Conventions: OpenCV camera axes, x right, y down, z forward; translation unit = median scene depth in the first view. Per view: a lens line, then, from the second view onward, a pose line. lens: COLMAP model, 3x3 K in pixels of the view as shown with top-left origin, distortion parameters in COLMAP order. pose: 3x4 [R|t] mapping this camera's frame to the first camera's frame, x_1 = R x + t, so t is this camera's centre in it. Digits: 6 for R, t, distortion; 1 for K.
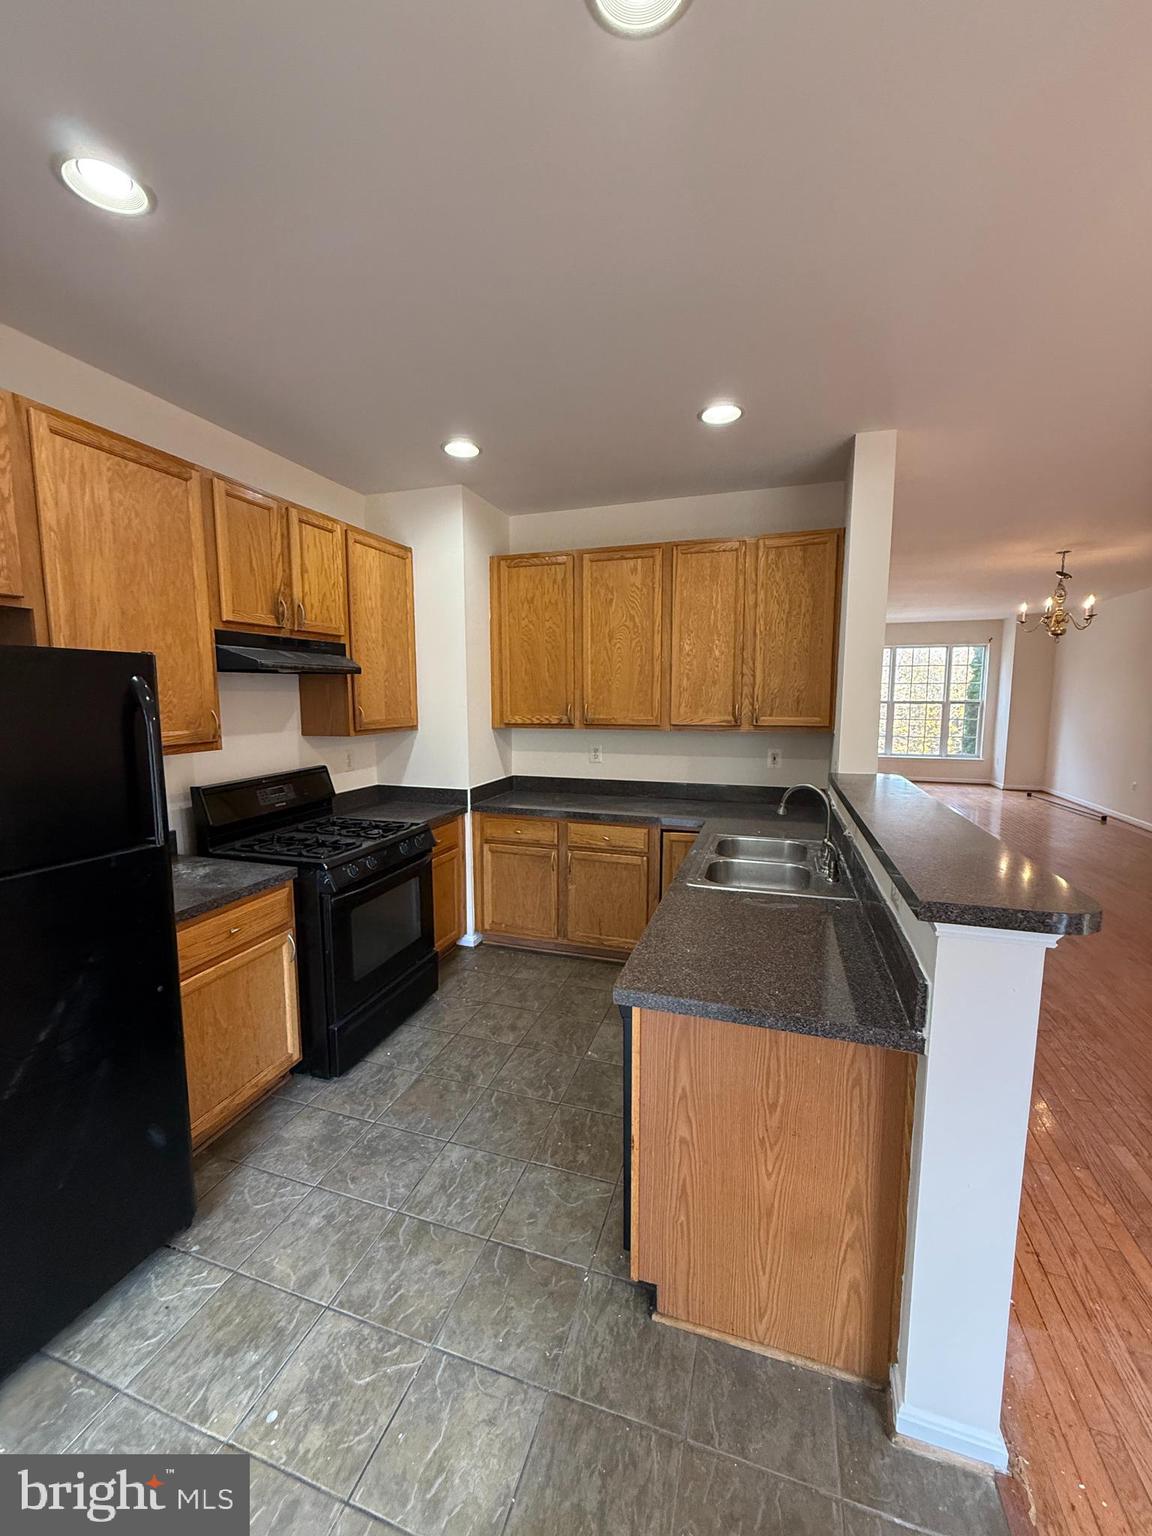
lens RADIAL K [[611.9, 0, 577.5], [0, 611.9, 761.0], [0, 0, 1]] dist [-0.000670, 0.000230]
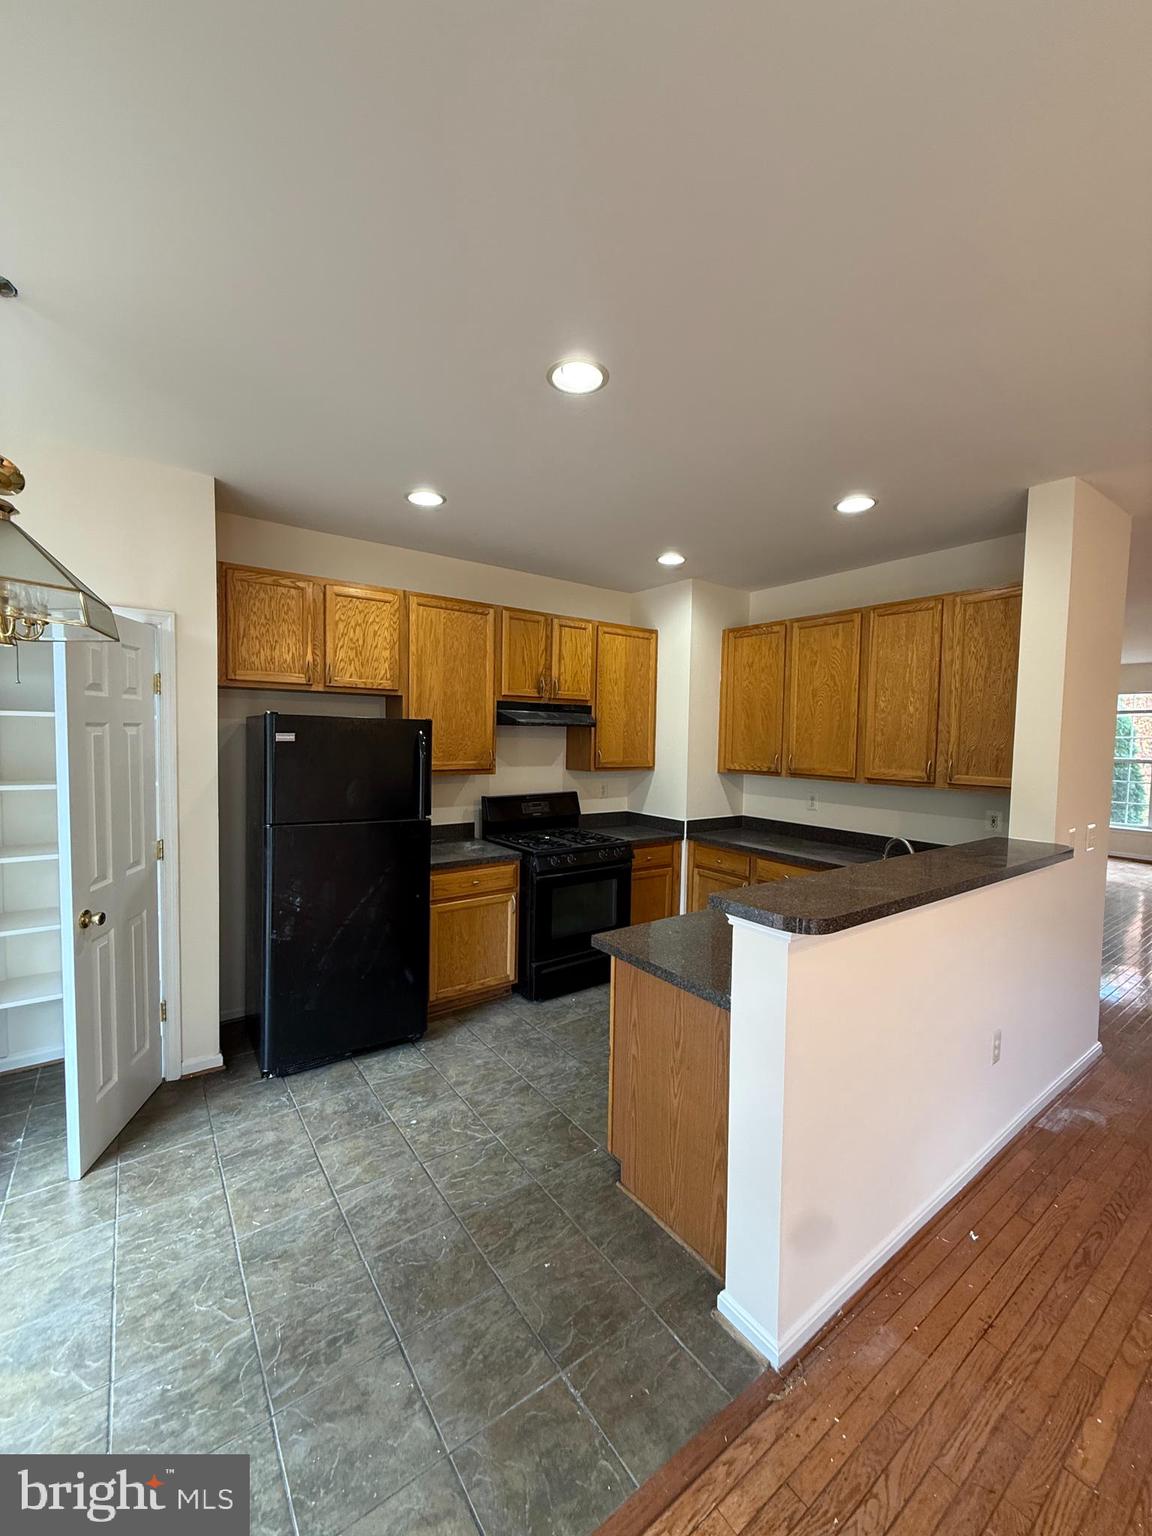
lens RADIAL K [[611.9, 0, 577.5], [0, 611.9, 761.0], [0, 0, 1]] dist [-0.000670, 0.000230]
pose [[0.813366, 0.043644, -0.580113, 0.424806], [-0.085427, 0.995332, -0.044893, 0.000556], [0.575446, 0.086072, 0.813298, -0.151727]]
